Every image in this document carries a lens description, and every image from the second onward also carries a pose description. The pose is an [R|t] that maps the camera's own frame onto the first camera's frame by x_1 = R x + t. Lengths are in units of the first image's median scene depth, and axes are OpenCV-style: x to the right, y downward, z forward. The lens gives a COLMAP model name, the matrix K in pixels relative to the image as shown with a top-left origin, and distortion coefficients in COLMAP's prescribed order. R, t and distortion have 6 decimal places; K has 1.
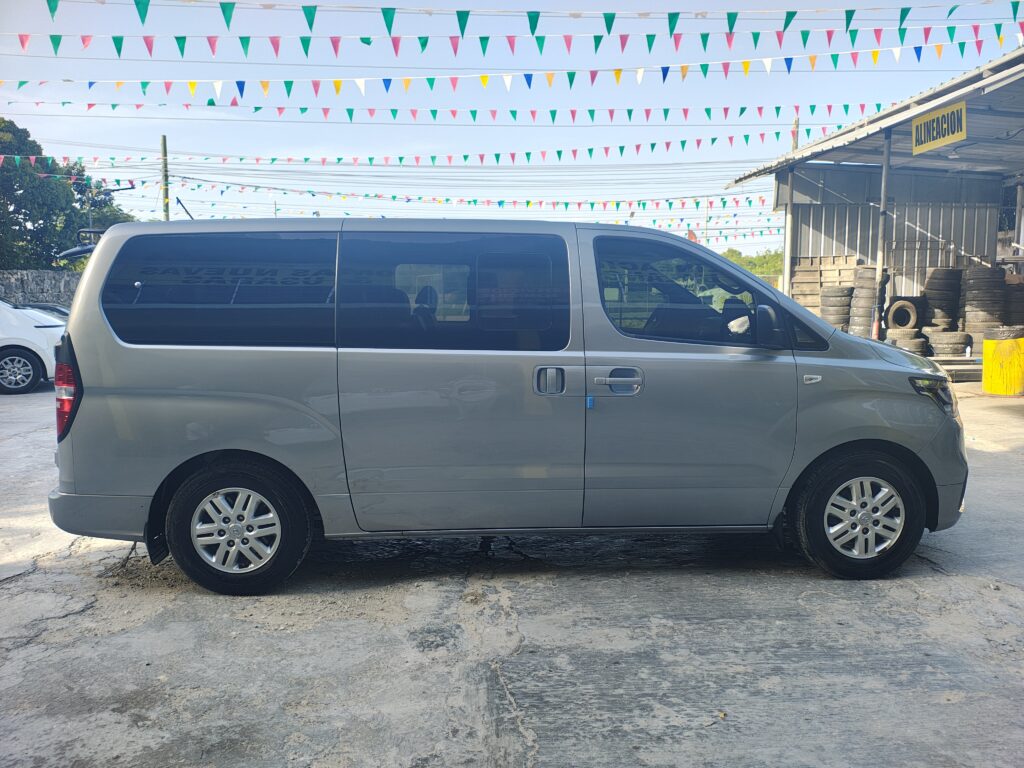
lens RADIAL K [[805.3, 0, 512.0], [0, 805.3, 384.0], [0, 0, 1]] dist [-0.008625, -0.011398]
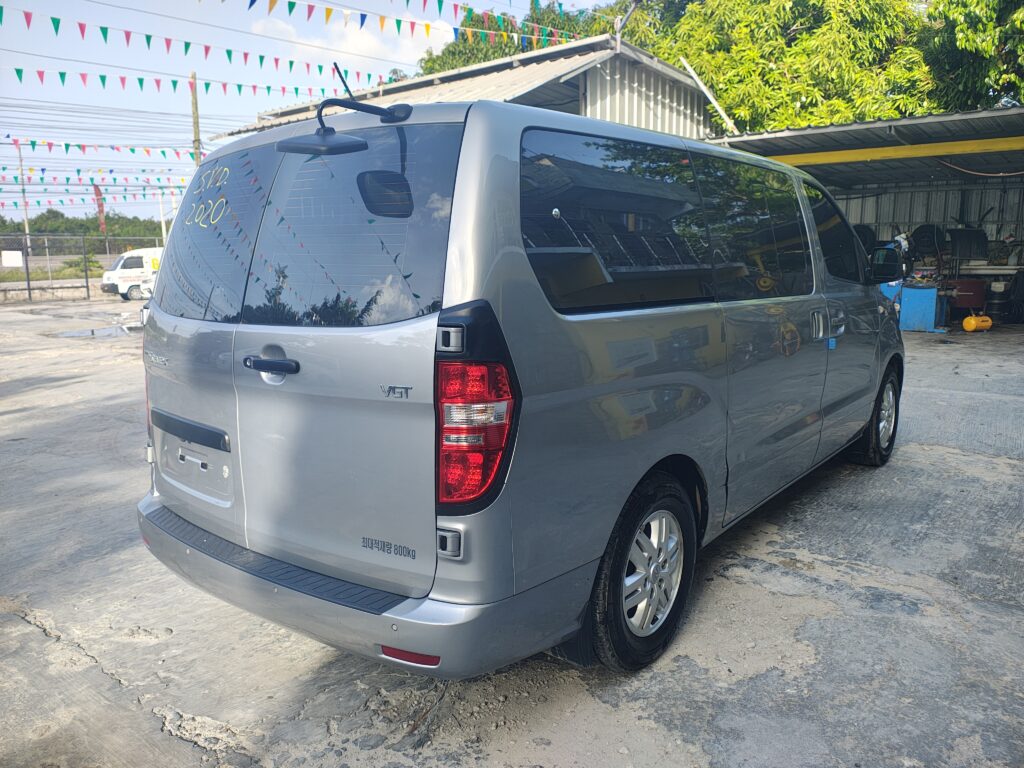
lens RADIAL K [[791.2, 0, 512.0], [0, 791.2, 384.0], [0, 0, 1]] dist [-0.027526, 0.000530]
pose [[0.651274, -0.132673, 0.747154, -0.958034], [0.098065, 0.991056, 0.090502, -0.063451], [-0.752479, 0.014328, 0.658460, 0.659730]]
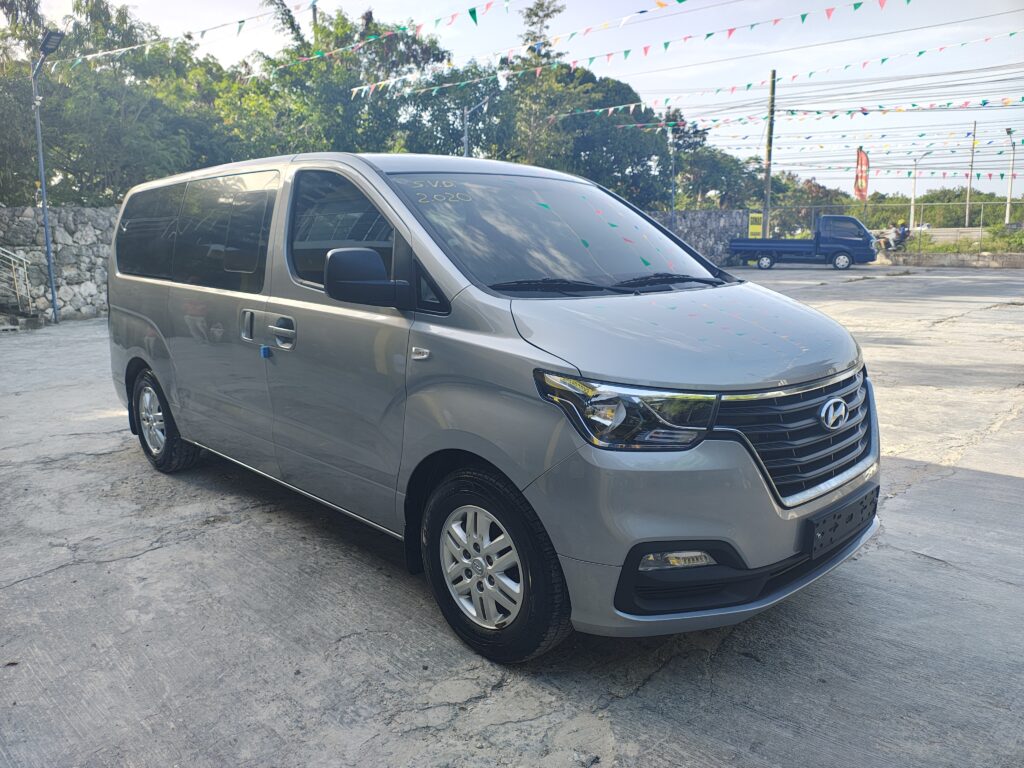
lens RADIAL K [[805.3, 0, 512.0], [0, 805.3, 384.0], [0, 0, 1]] dist [-0.008625, -0.011398]
pose [[0.656354, 0.144615, -0.740464, 0.994741], [-0.087372, 0.989423, 0.115790, -0.069639], [0.749377, -0.011304, 0.662047, 0.613700]]
